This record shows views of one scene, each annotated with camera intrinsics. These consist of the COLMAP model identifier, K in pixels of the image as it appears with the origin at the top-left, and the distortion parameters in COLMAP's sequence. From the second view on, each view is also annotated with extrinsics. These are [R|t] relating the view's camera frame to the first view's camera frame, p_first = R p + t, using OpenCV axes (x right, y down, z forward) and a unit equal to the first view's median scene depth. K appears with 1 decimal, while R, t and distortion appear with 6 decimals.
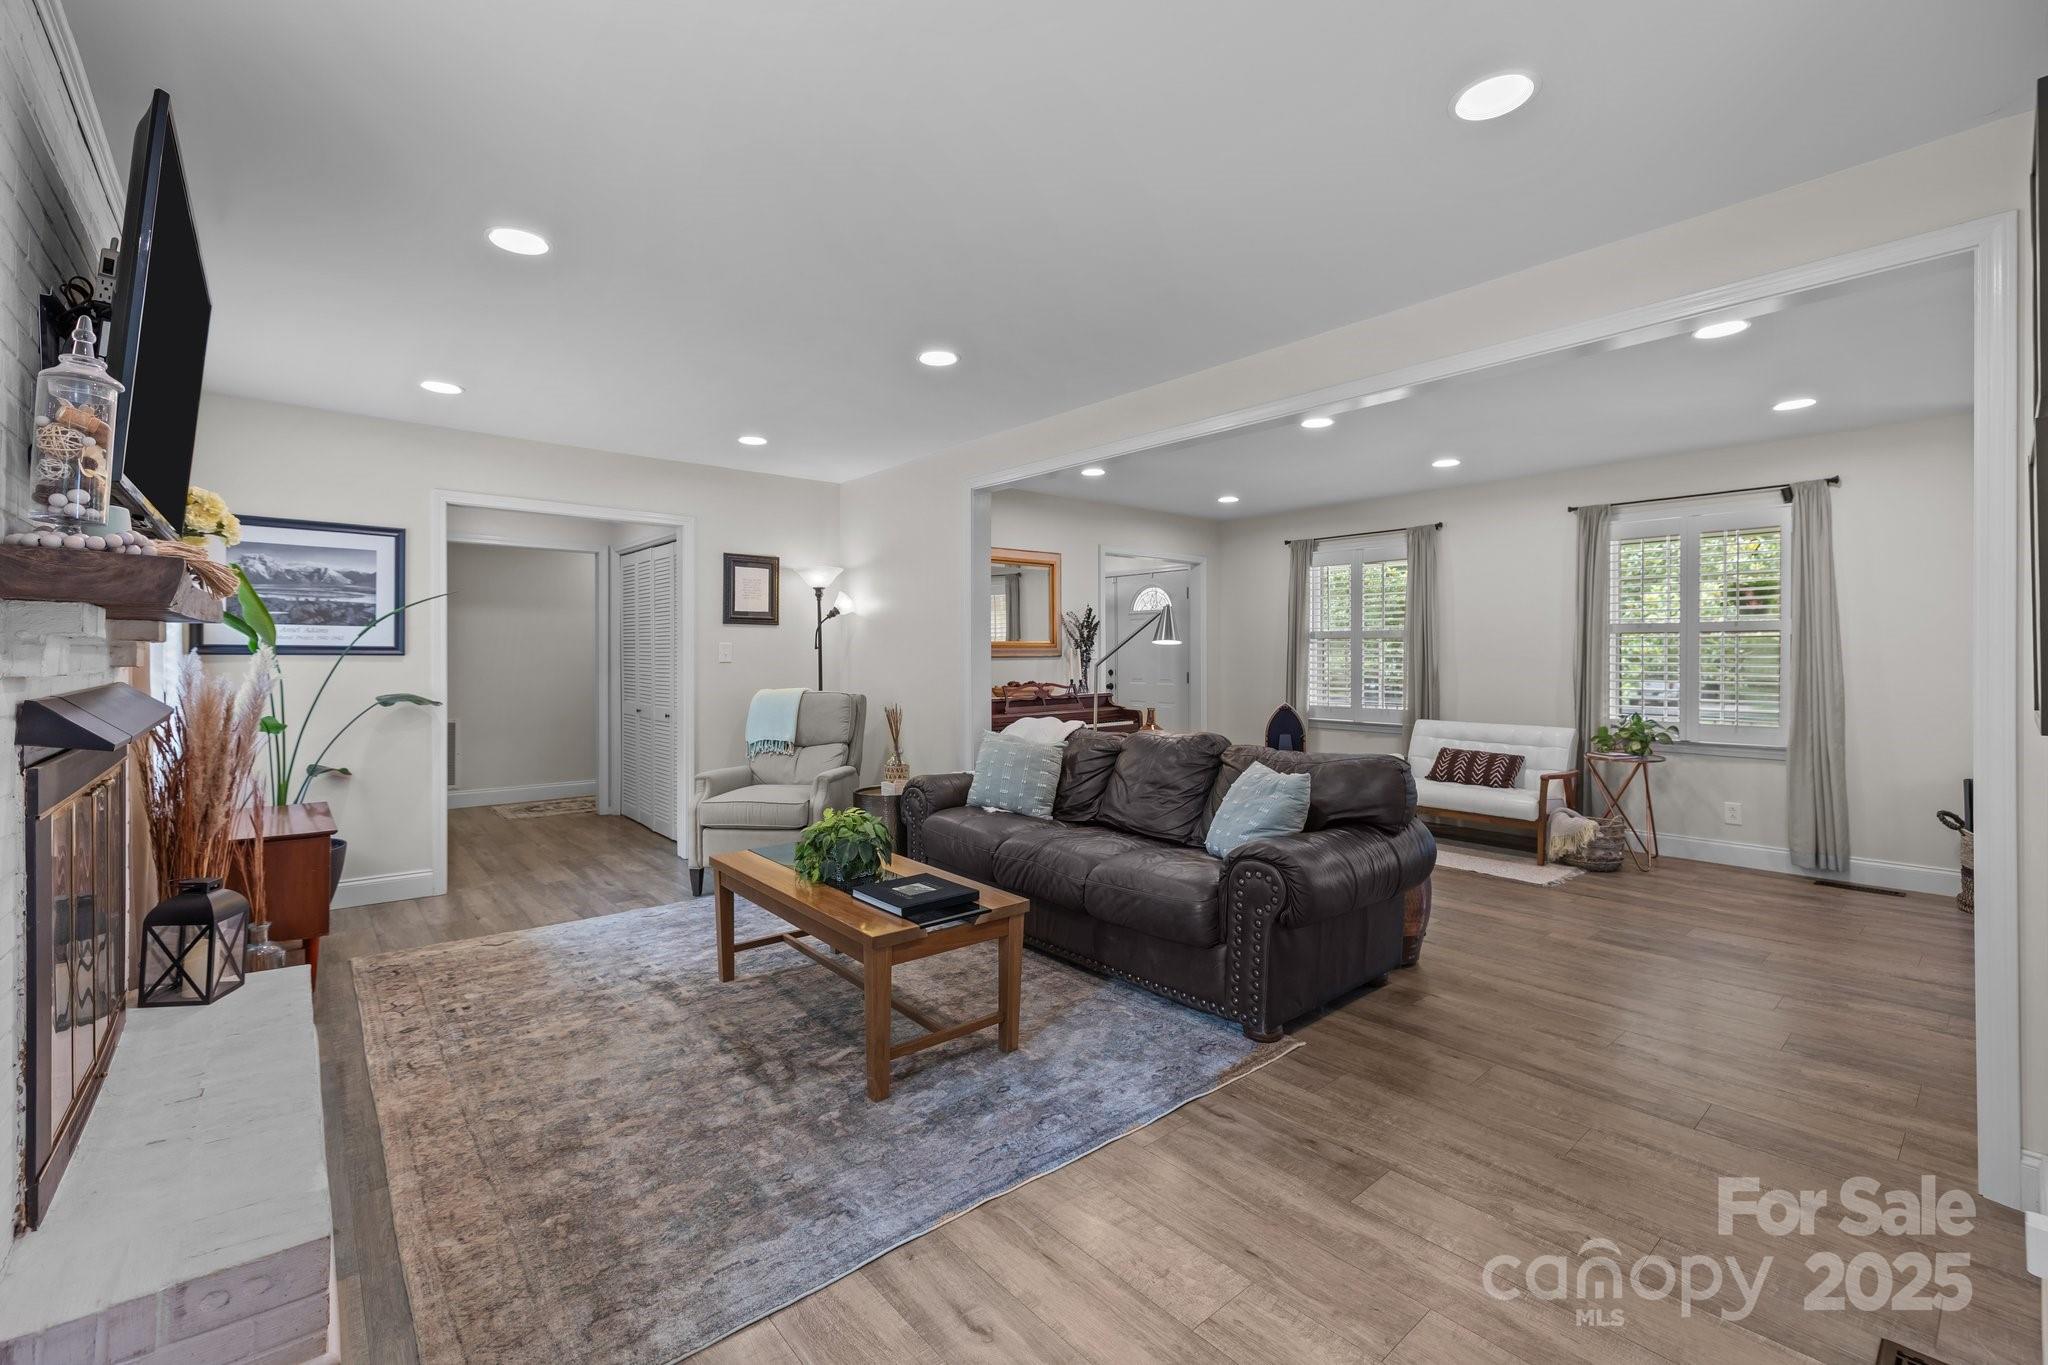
lens RADIAL K [[866.5, 0, 1019.0], [0, 866.5, 634.6], [0, 0, 1]] dist [-0.002445, -0.000625]
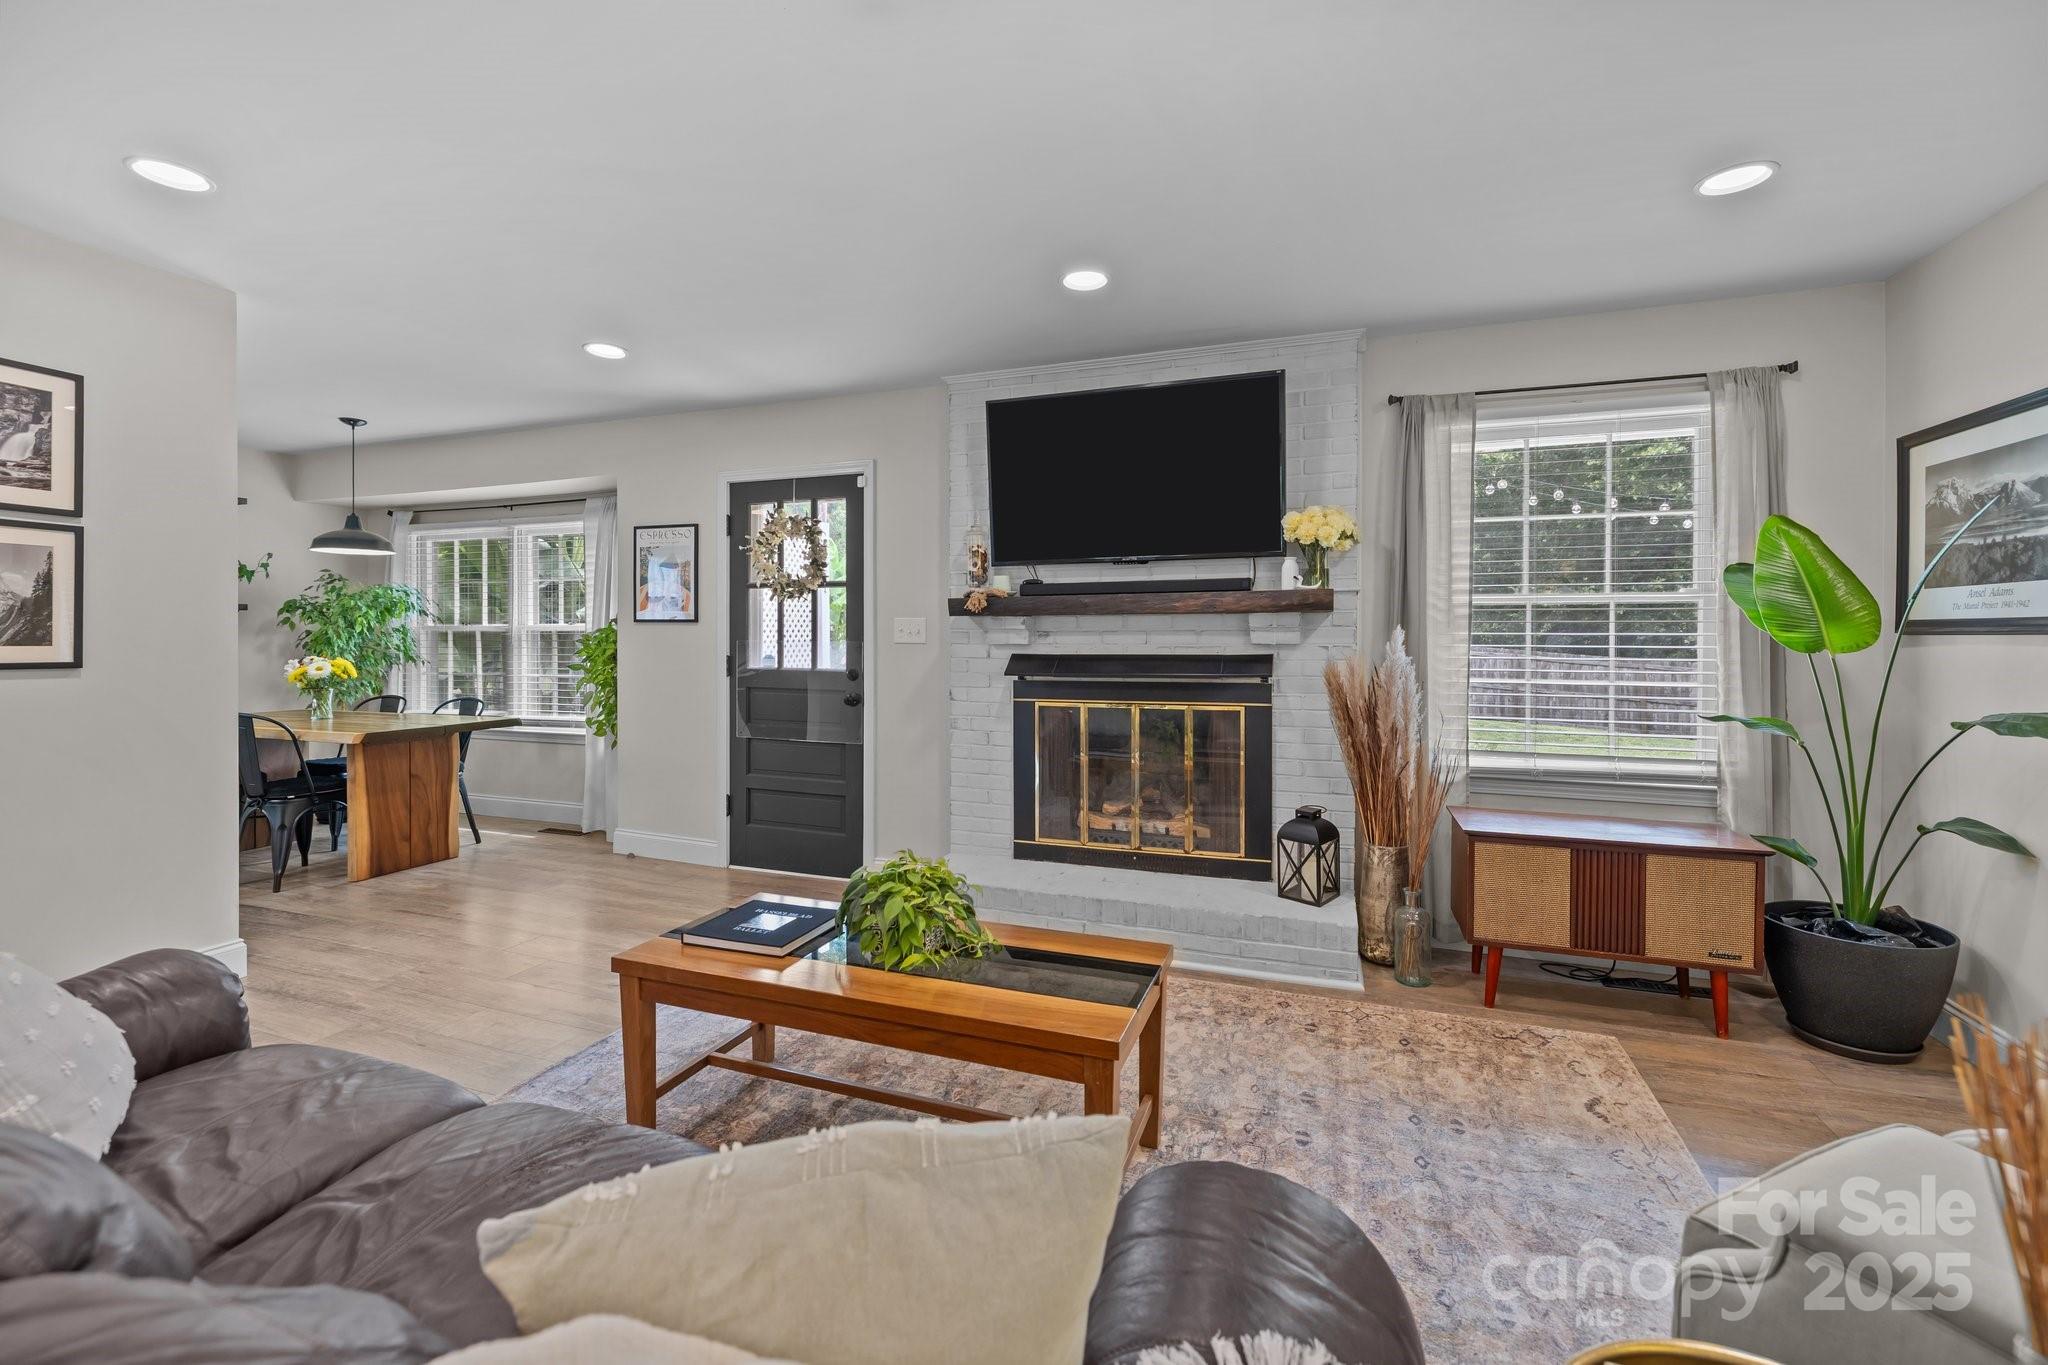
lens RADIAL K [[866.5, 0, 1008.0], [0, 866.5, 642.8], [0, 0, 1]] dist [-0.002445, -0.000625]
pose [[-0.871330, 0.004744, -0.490675, 0.050004], [0.014541, 0.999764, -0.016156, 0.028362], [0.490483, -0.021212, -0.871193, 1.161195]]
